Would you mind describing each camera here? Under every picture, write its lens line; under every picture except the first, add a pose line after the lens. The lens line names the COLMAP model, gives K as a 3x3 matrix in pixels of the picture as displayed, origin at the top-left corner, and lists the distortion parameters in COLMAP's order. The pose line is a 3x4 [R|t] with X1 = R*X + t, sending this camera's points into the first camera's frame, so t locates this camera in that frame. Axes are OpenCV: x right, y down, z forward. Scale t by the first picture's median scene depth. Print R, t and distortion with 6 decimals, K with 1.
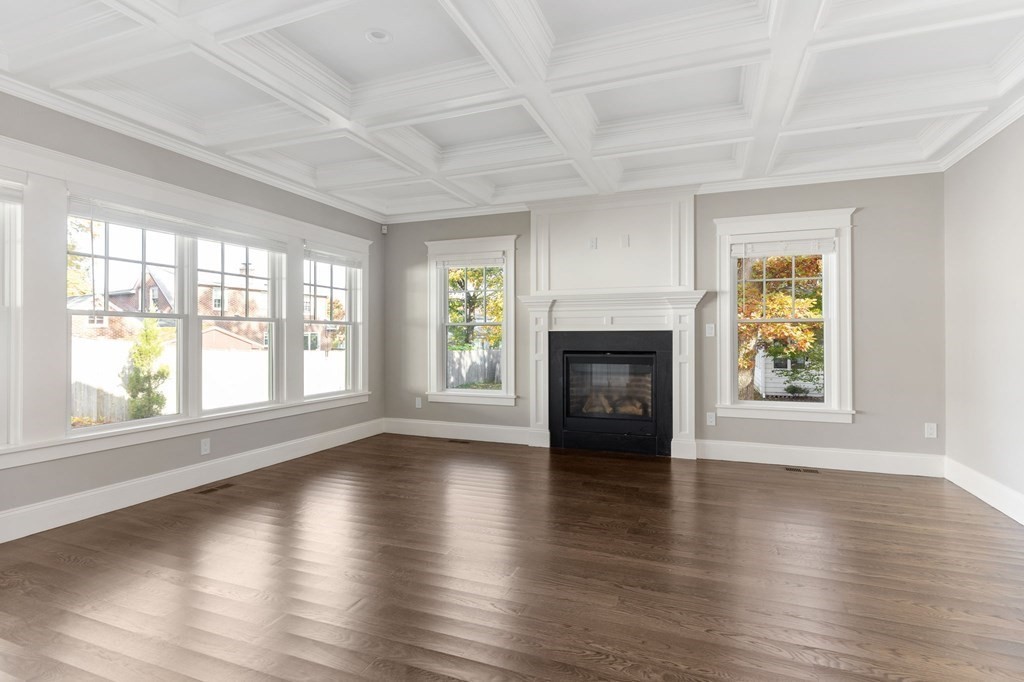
lens RADIAL K [[500.2, 0, 514.7], [0, 500.2, 338.2], [0, 0, 1]] dist [-0.000322, -0.000039]
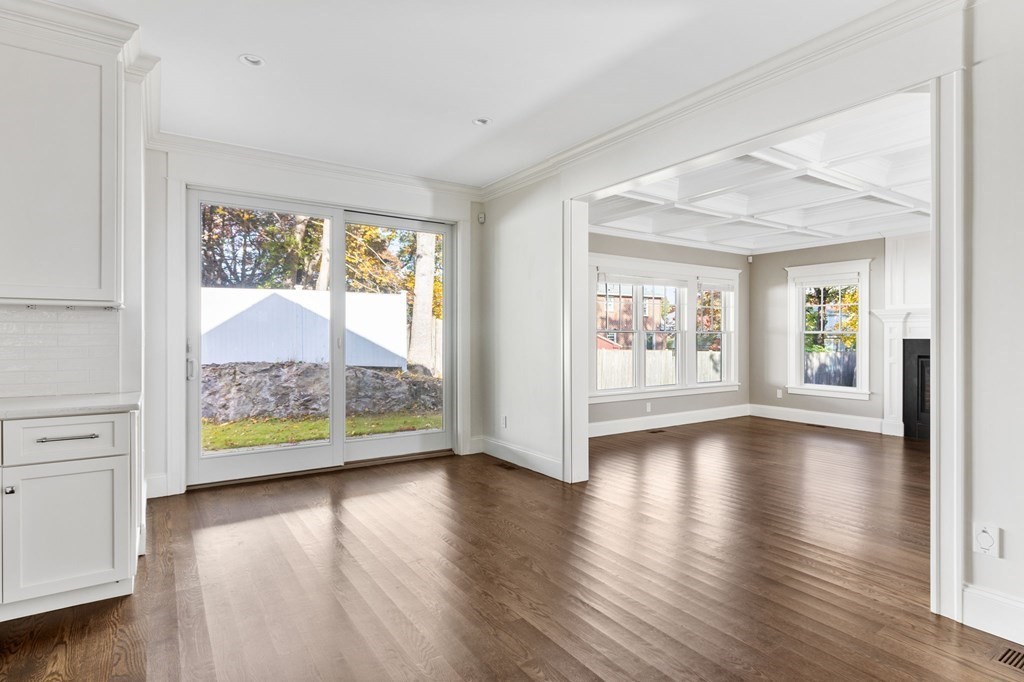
lens RADIAL K [[531.8, 0, 512.4], [0, 531.8, 335.0], [0, 0, 1]] dist [-0.004738, -0.001296]
pose [[0.819964, 0.000795, -0.572414, 0.025778], [-0.001997, 0.999997, -0.001471, -0.018324], [0.572411, 0.002349, 0.819964, -0.521158]]
